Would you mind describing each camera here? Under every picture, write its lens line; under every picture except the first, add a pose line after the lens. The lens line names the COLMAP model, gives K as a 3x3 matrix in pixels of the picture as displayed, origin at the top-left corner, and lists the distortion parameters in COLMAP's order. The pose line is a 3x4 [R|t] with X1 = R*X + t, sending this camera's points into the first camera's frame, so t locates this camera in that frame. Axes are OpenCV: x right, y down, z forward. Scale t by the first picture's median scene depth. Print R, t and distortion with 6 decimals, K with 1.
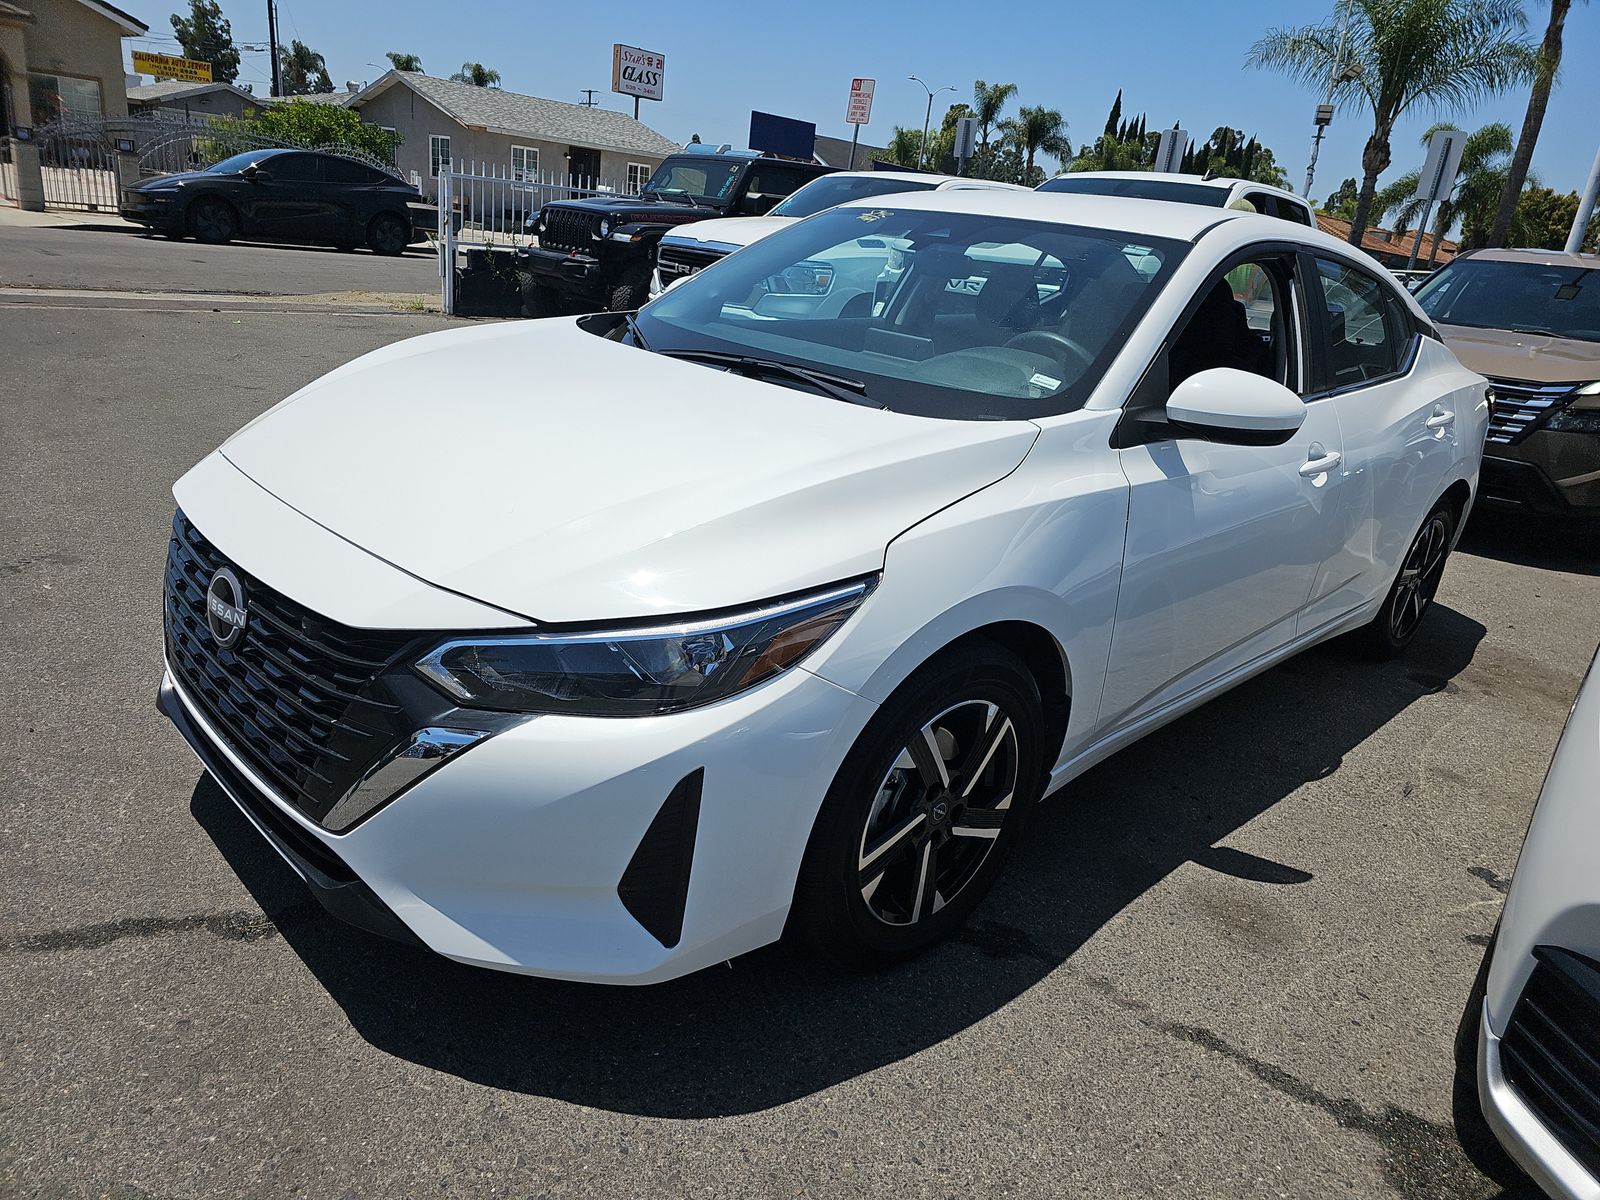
lens RADIAL K [[1061.3, 0, 800.0], [0, 1061.3, 600.0], [0, 0, 1]] dist [0.024774, -0.028157]
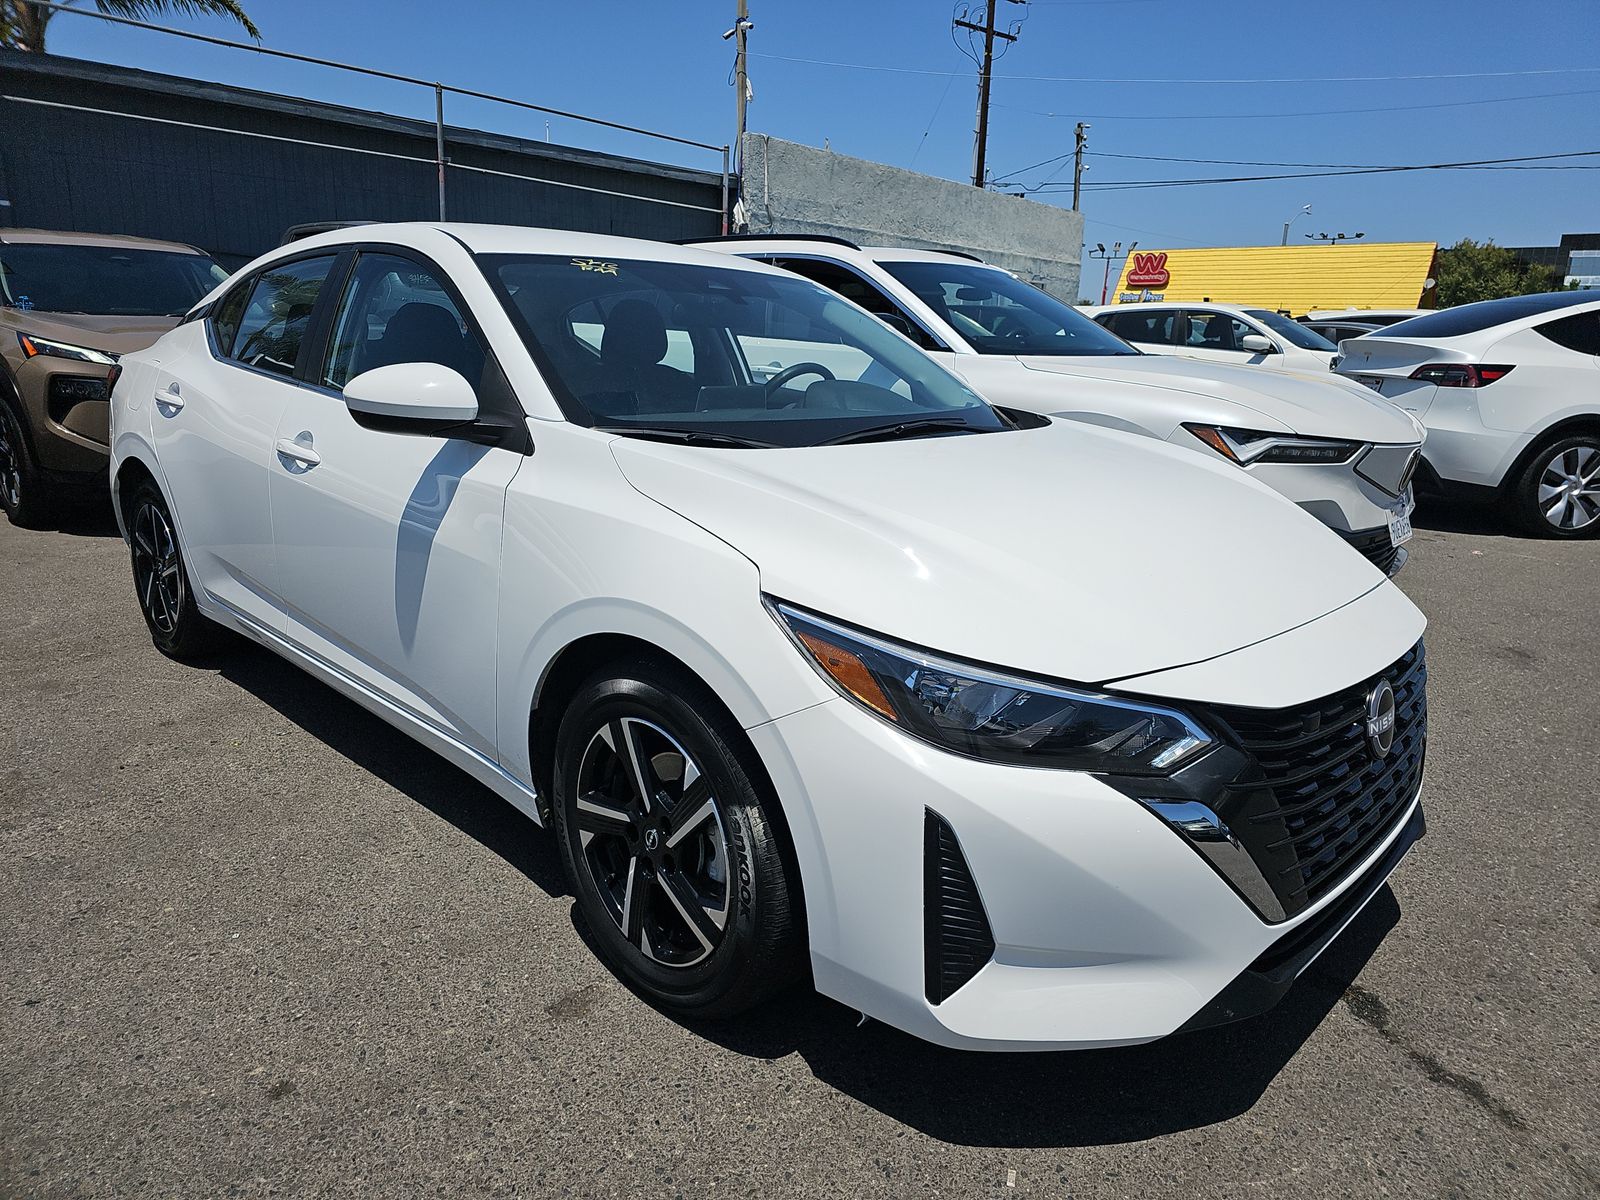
lens RADIAL K [[1061.3, 0, 800.0], [0, 1061.3, 600.0], [0, 0, 1]] dist [0.024774, -0.028157]
pose [[-0.018975, -0.340266, 0.940138, -0.101317], [0.286234, 0.899101, 0.331191, -0.041805], [-0.957972, 0.275384, 0.080336, 0.099196]]
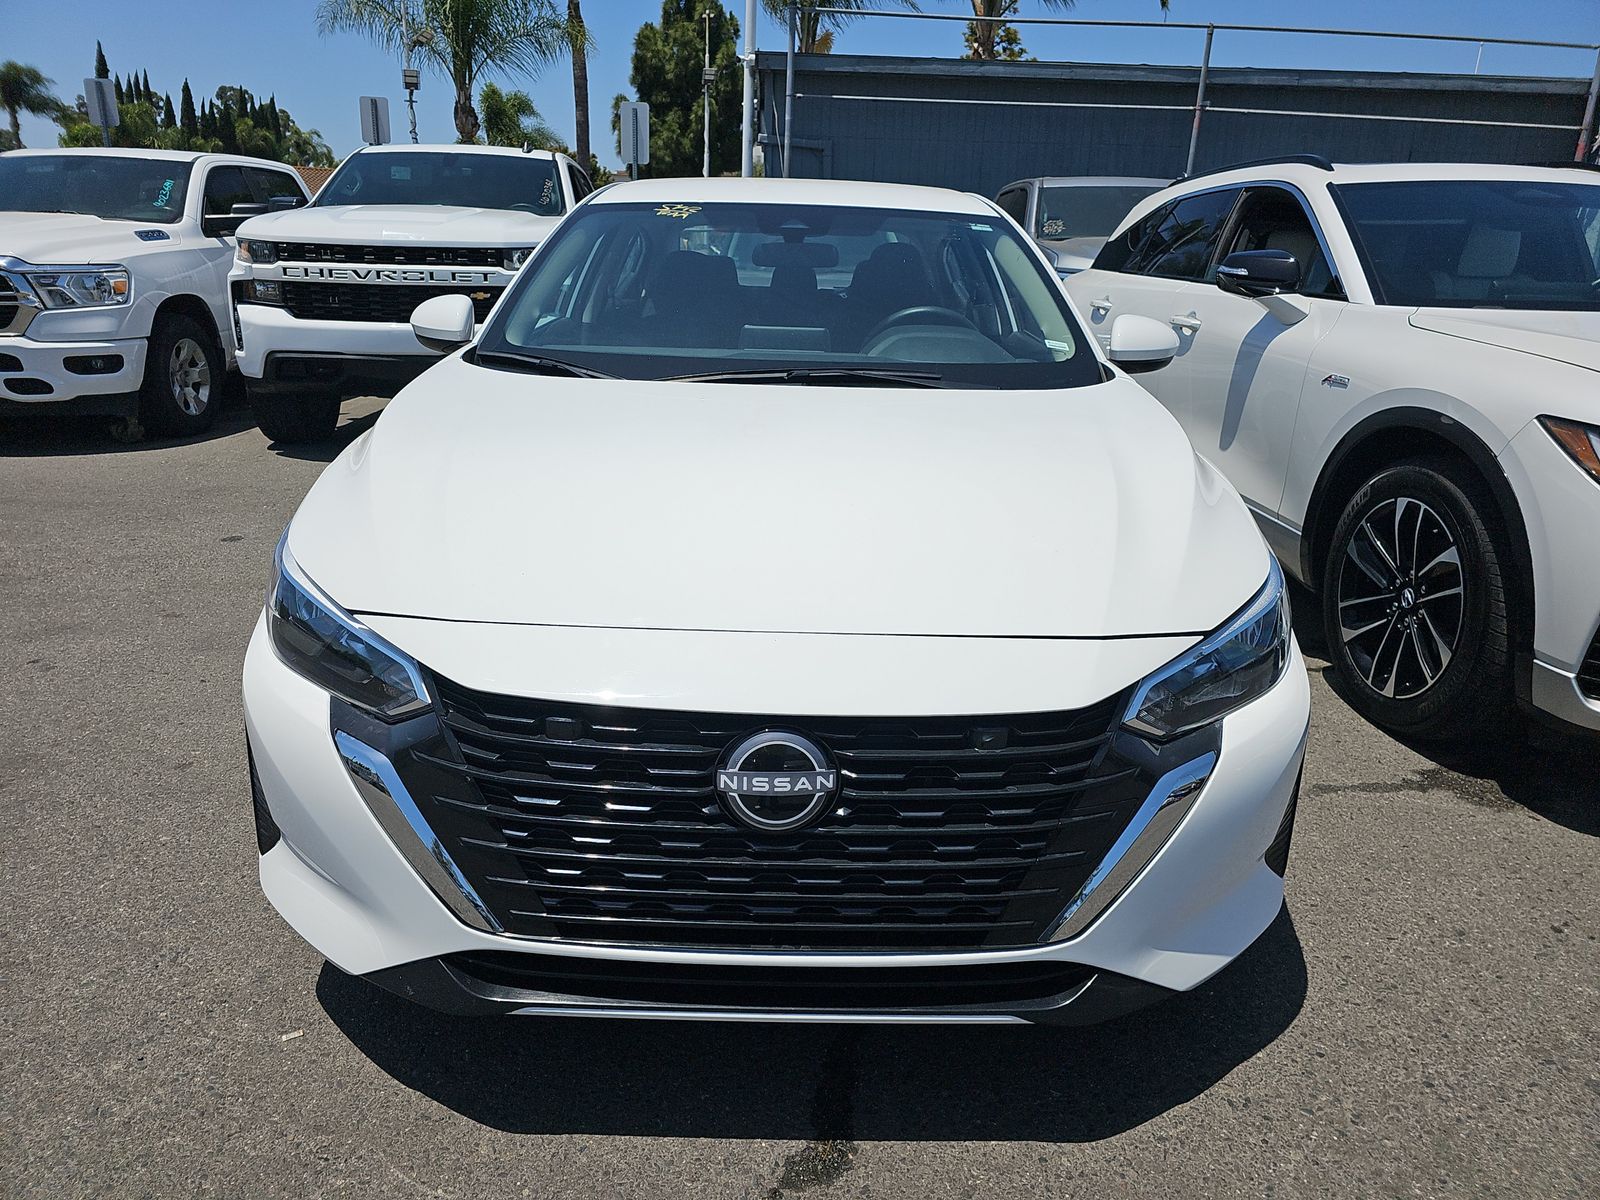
lens RADIAL K [[1061.3, 0, 800.0], [0, 1061.3, 600.0], [0, 0, 1]] dist [0.024774, -0.028157]
pose [[0.696738, -0.296269, 0.653284, -0.068453], [0.275834, 0.951354, 0.137264, -0.015023], [-0.662172, 0.084561, 0.744566, 0.028481]]
